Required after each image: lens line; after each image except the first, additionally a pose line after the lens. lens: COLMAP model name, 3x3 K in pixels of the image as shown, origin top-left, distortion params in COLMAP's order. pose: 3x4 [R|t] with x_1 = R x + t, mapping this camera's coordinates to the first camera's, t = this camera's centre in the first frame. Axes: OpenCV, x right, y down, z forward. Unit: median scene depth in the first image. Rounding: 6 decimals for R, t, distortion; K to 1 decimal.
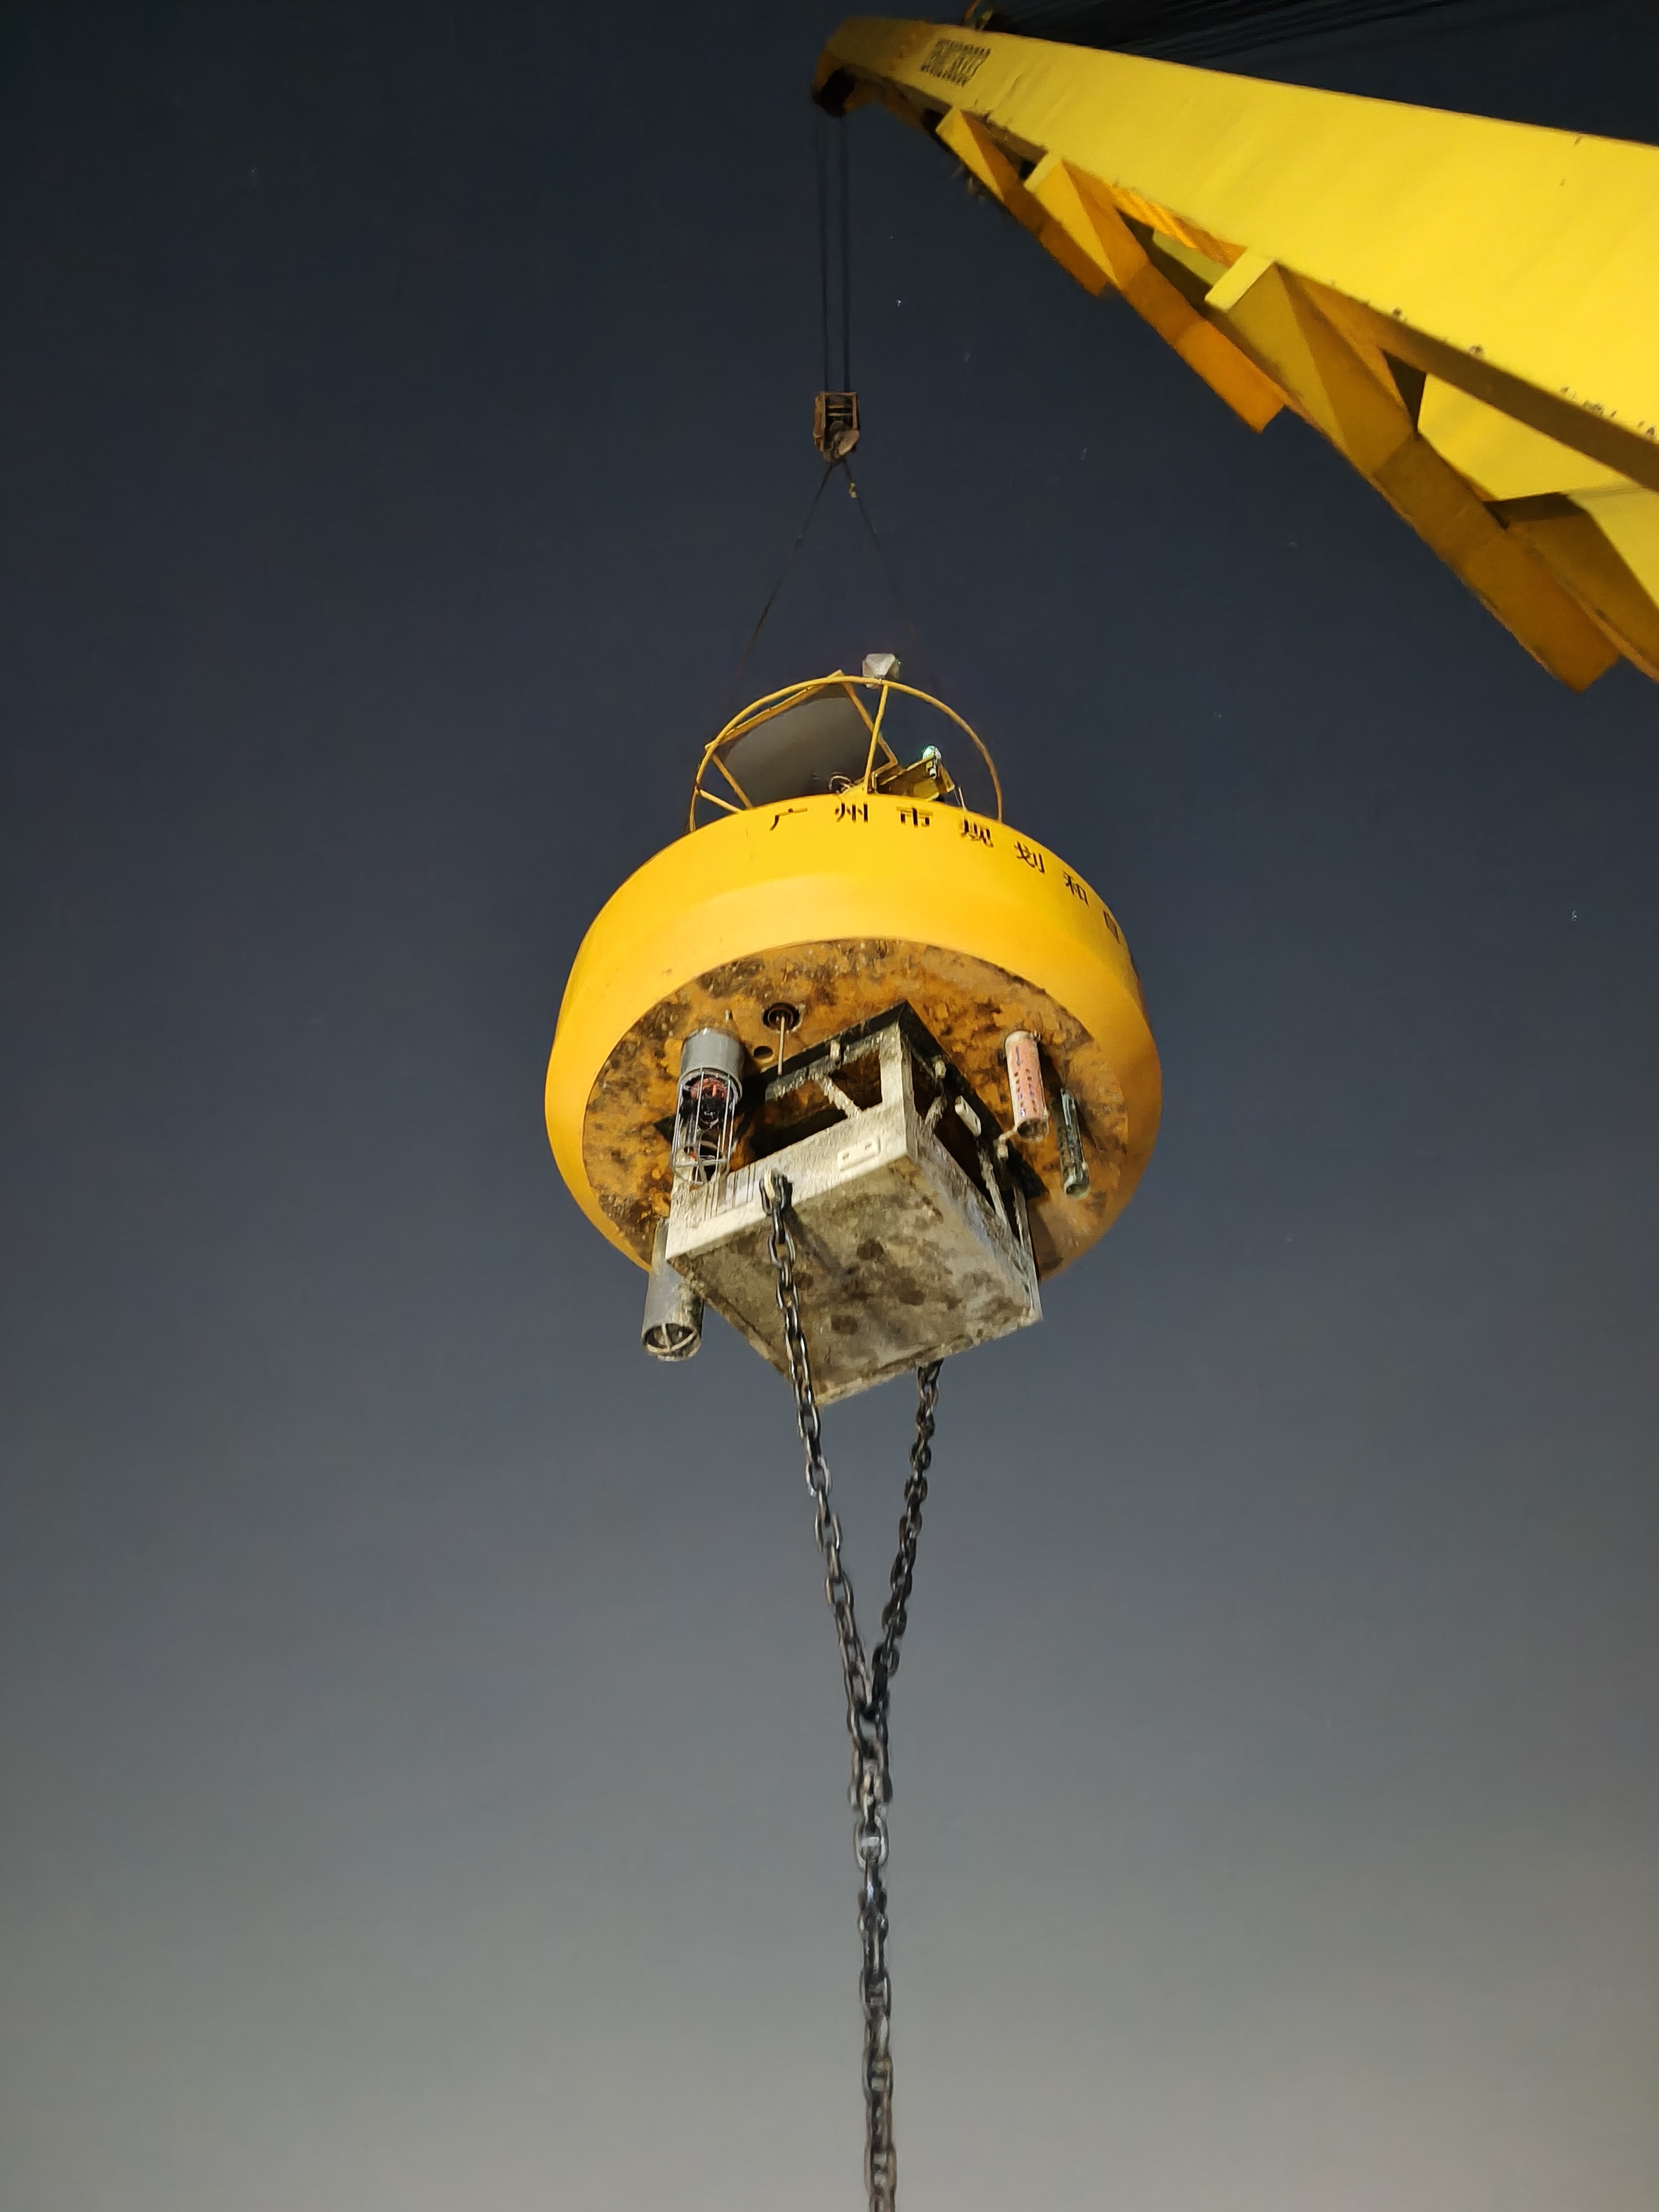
lens RADIAL K [[1537.9, 0, 829.5], [0, 1537.9, 1106.0], [0, 0, 1]] dist [0.123193, 0.000797]
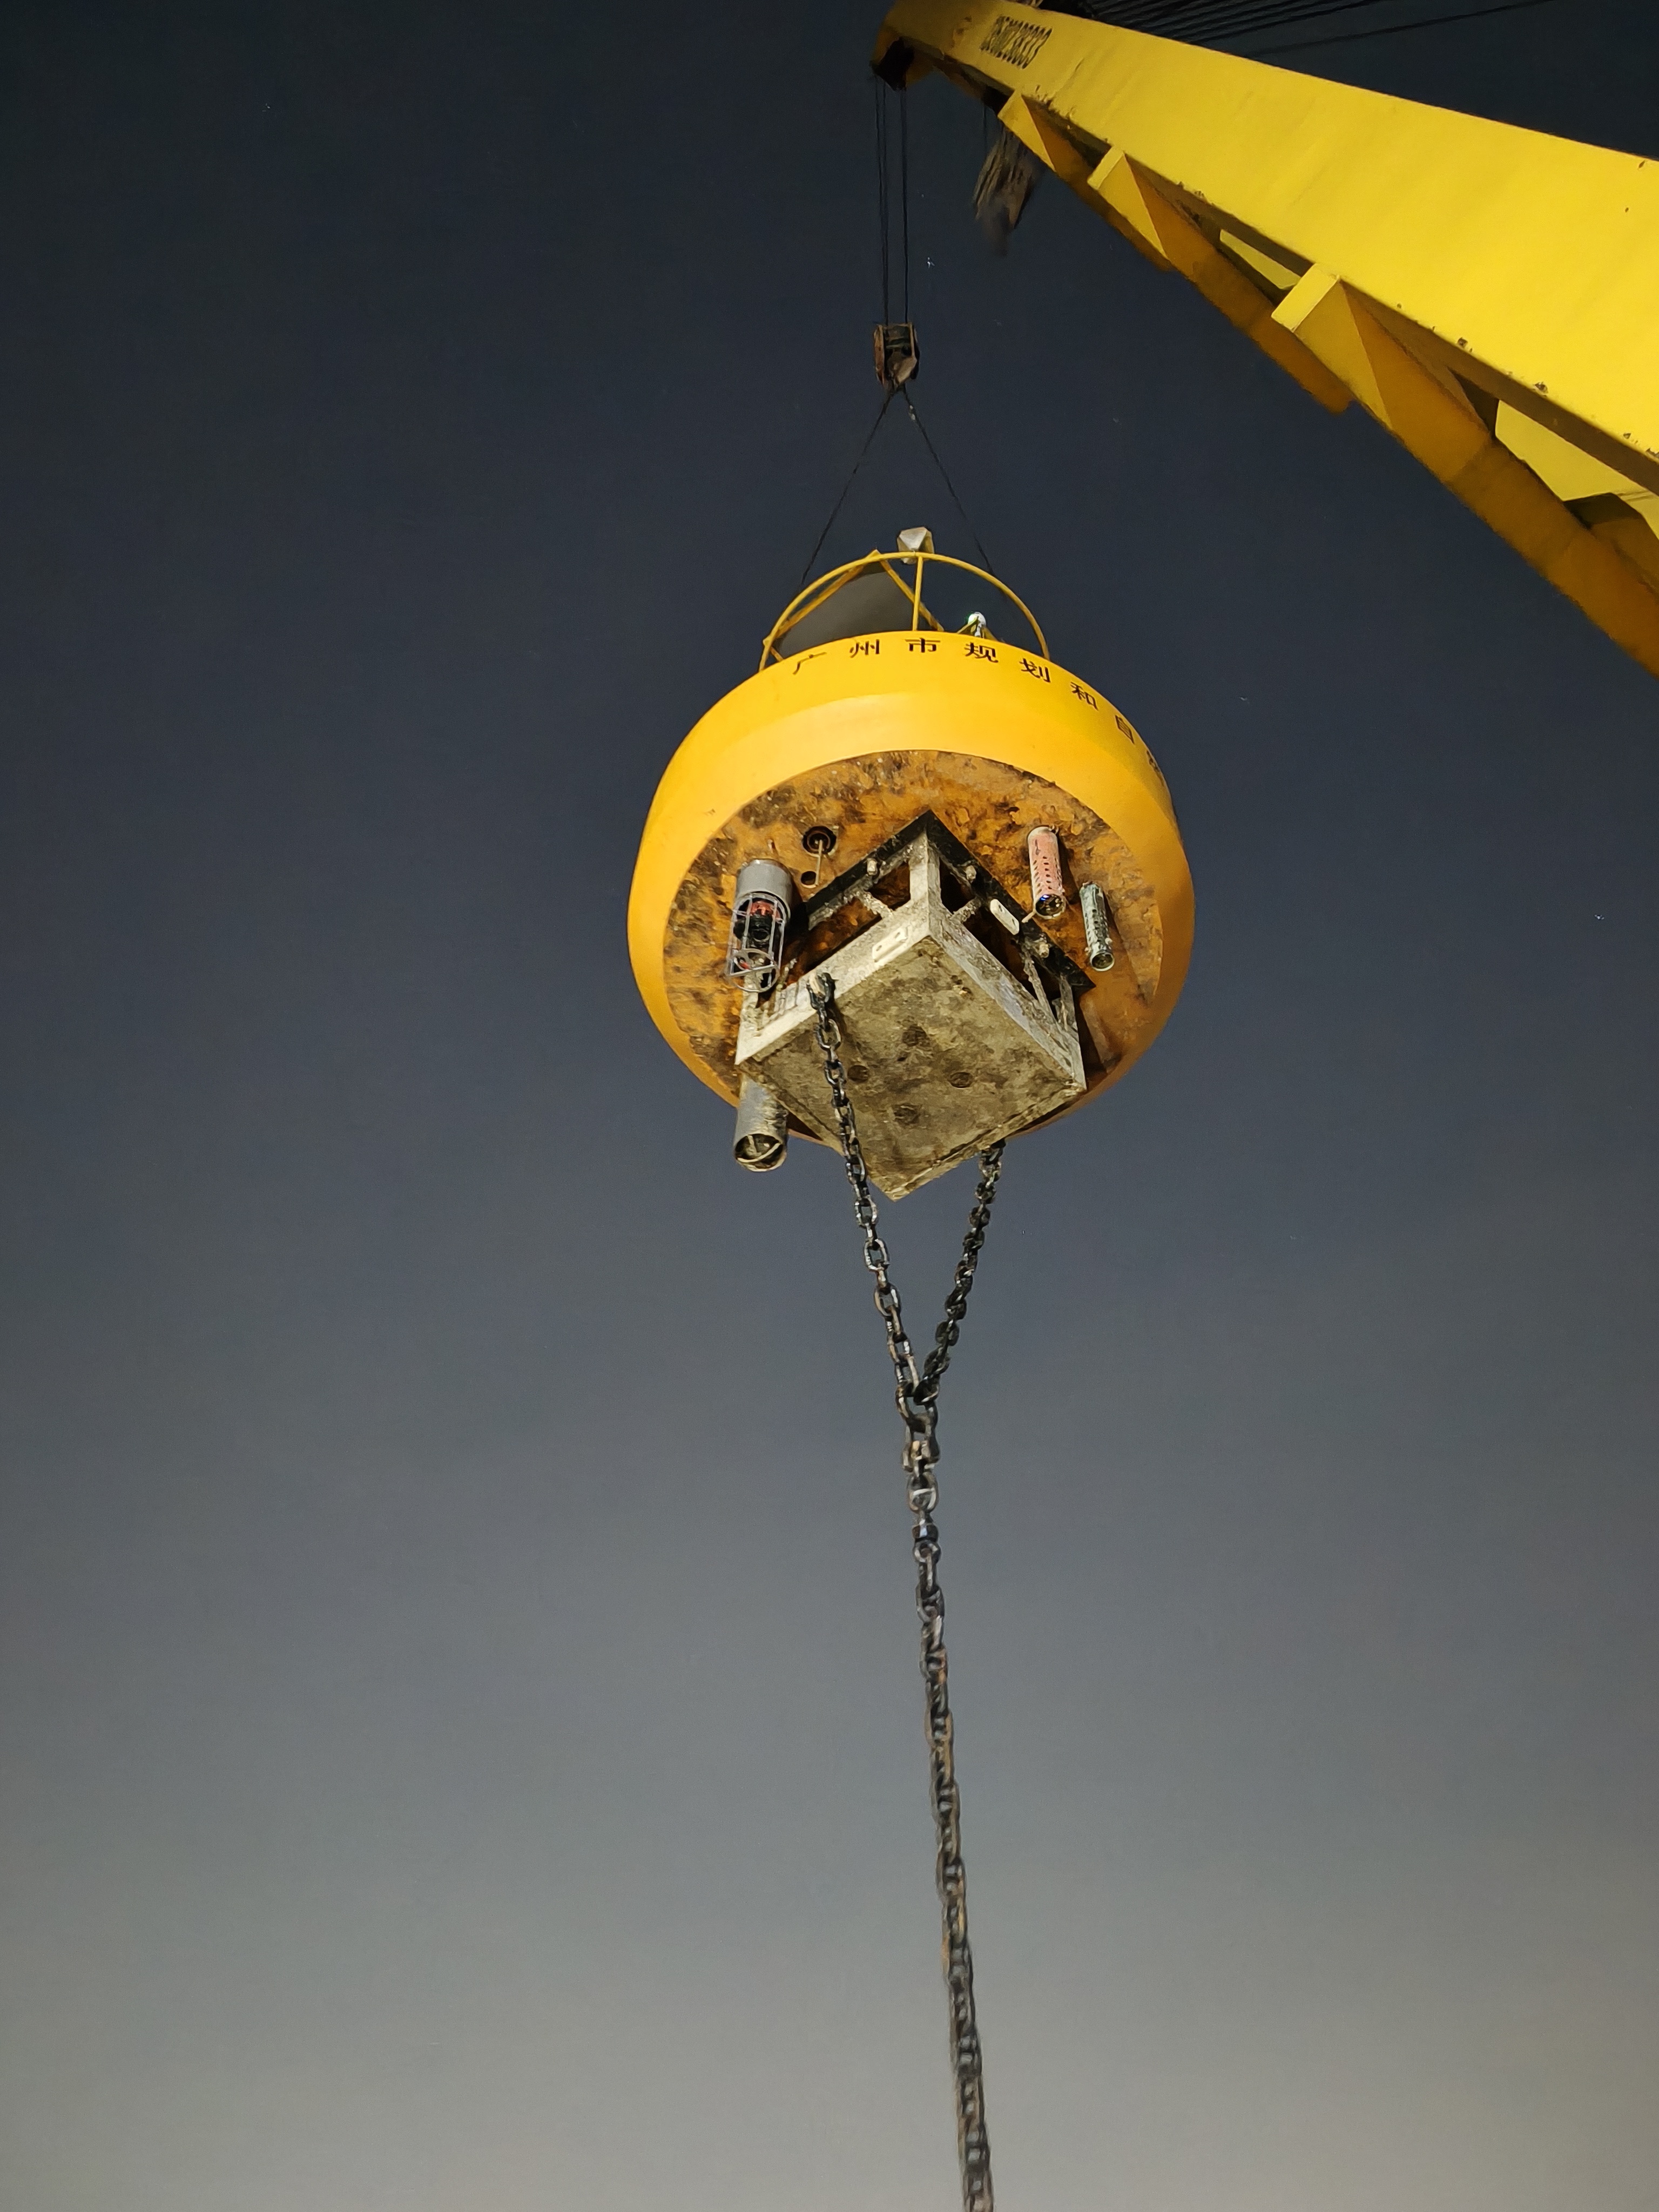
lens RADIAL K [[1537.9, 0, 829.5], [0, 1537.9, 1106.0], [0, 0, 1]] dist [0.123193, 0.000797]
pose [[0.985876, -0.100578, -0.133910, 0.105968], [0.099808, 0.994929, -0.012469, 0.147261], [0.134485, -0.001072, 0.990915, -0.096708]]
